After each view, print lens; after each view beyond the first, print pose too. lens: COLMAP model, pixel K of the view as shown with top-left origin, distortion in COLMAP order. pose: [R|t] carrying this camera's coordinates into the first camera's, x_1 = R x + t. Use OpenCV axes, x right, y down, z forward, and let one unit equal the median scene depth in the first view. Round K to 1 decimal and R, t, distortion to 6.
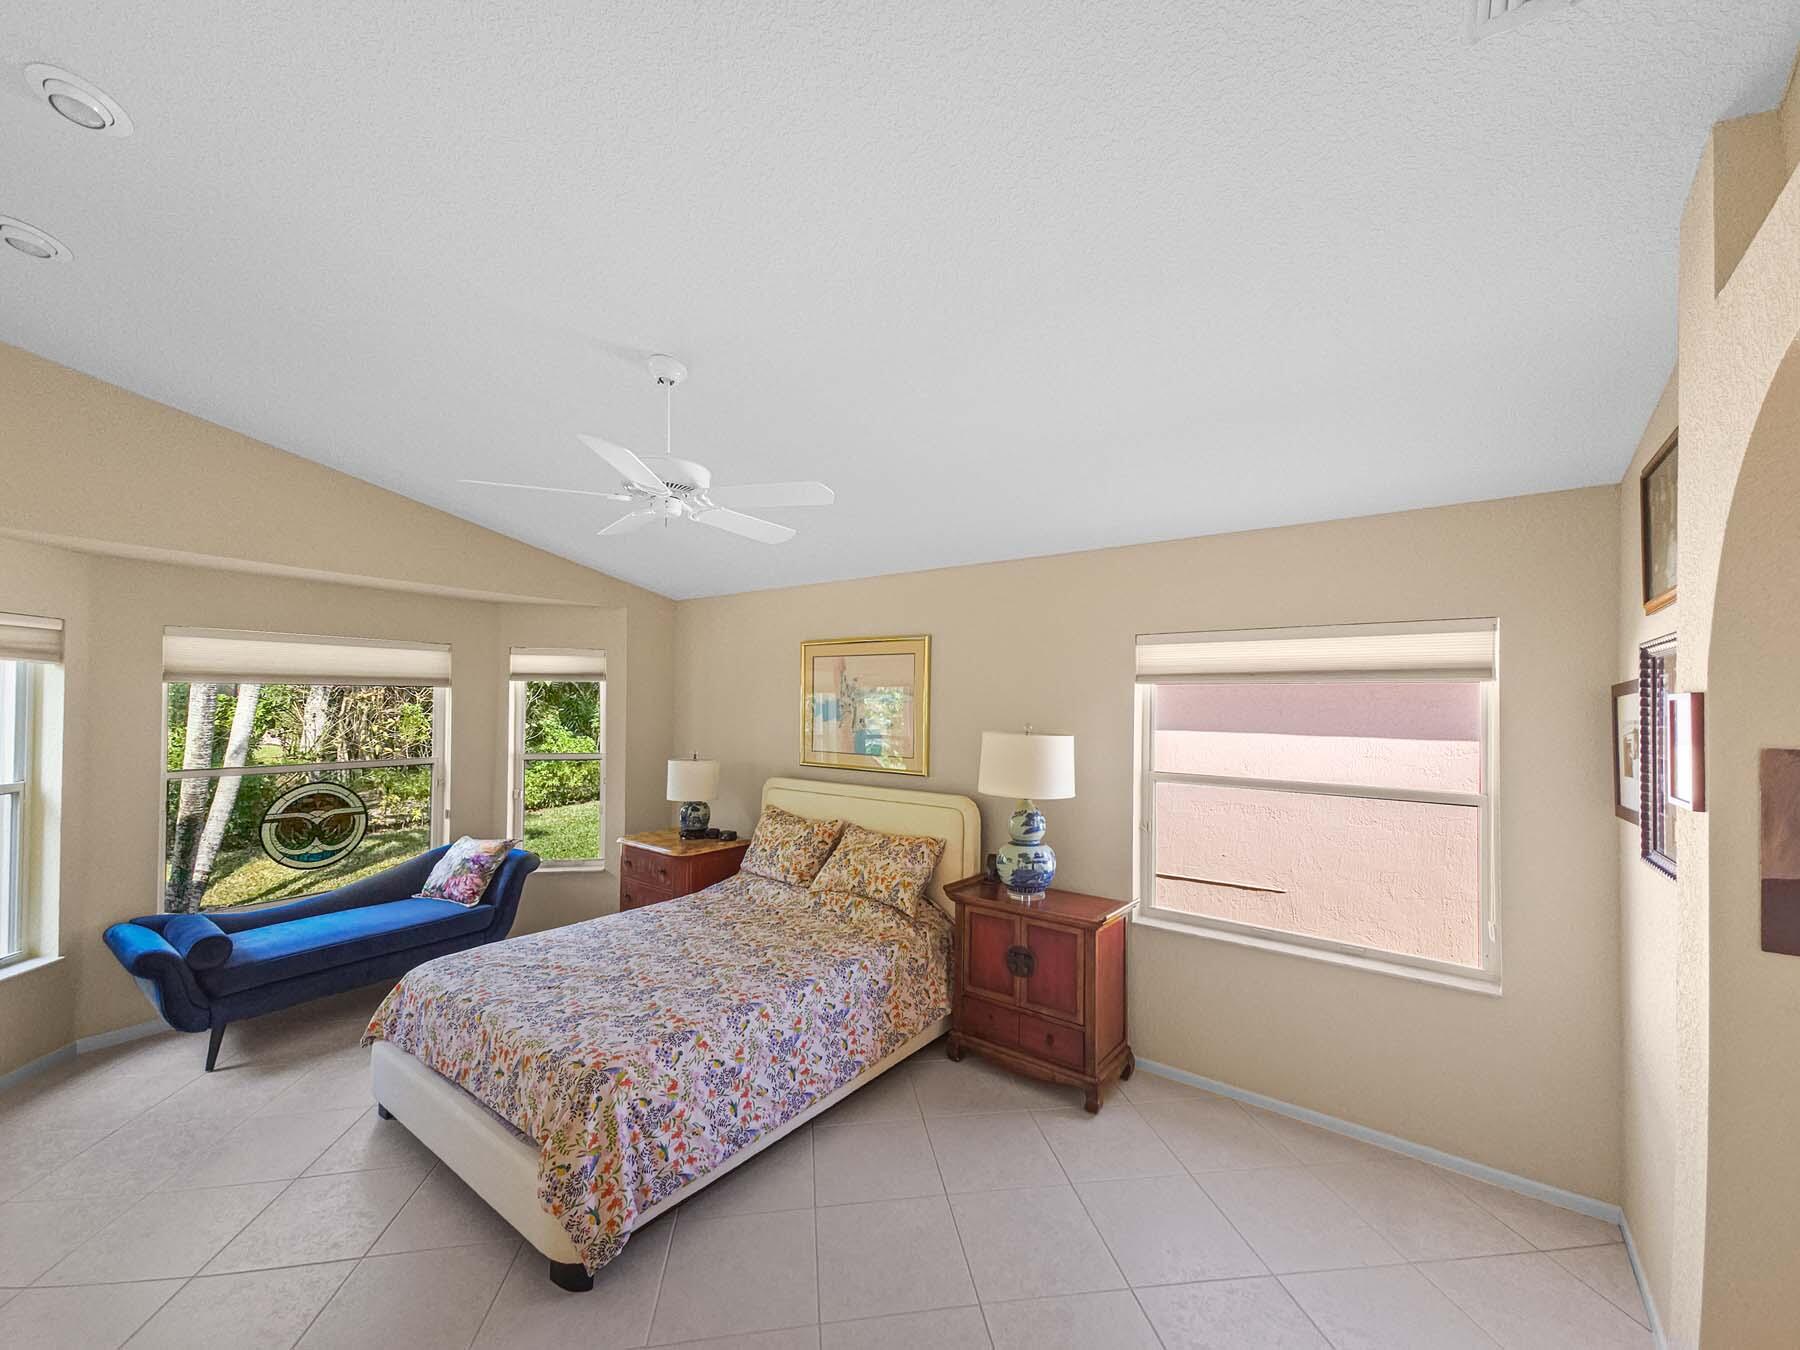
lens RADIAL K [[728.5, 0, 907.9], [0, 728.5, 685.5], [0, 0, 1]] dist [0.031362, 0.000189]
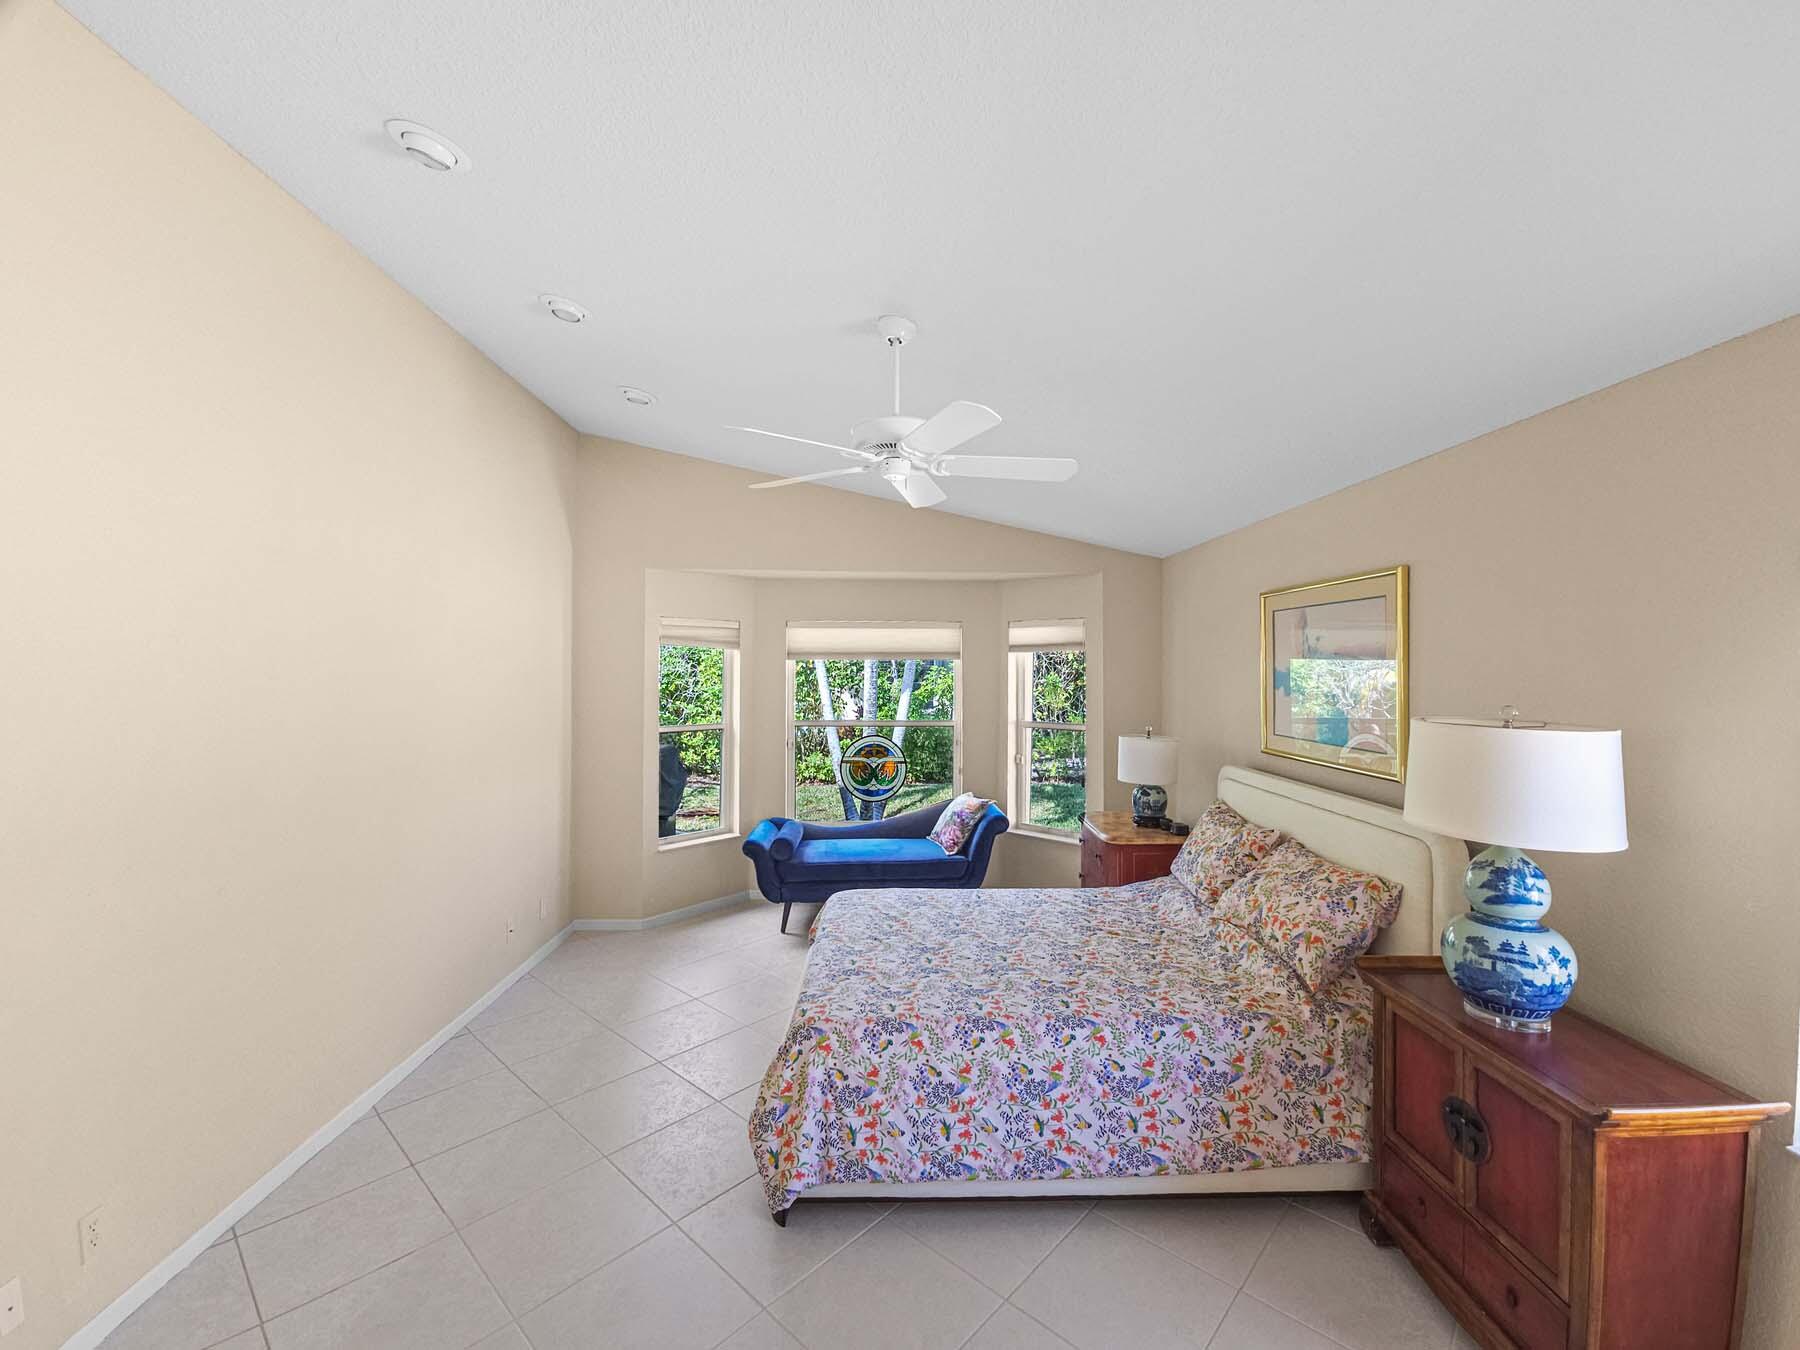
lens RADIAL K [[750.4, 0, 903.5], [0, 750.4, 646.5], [0, 0, 1]] dist [0.000034, 0.000063]
pose [[0.625394, -0.033329, -0.779597, 0.334150], [0.022797, 0.999441, -0.024439, 0.011612], [0.779976, -0.002488, 0.625805, 0.294867]]
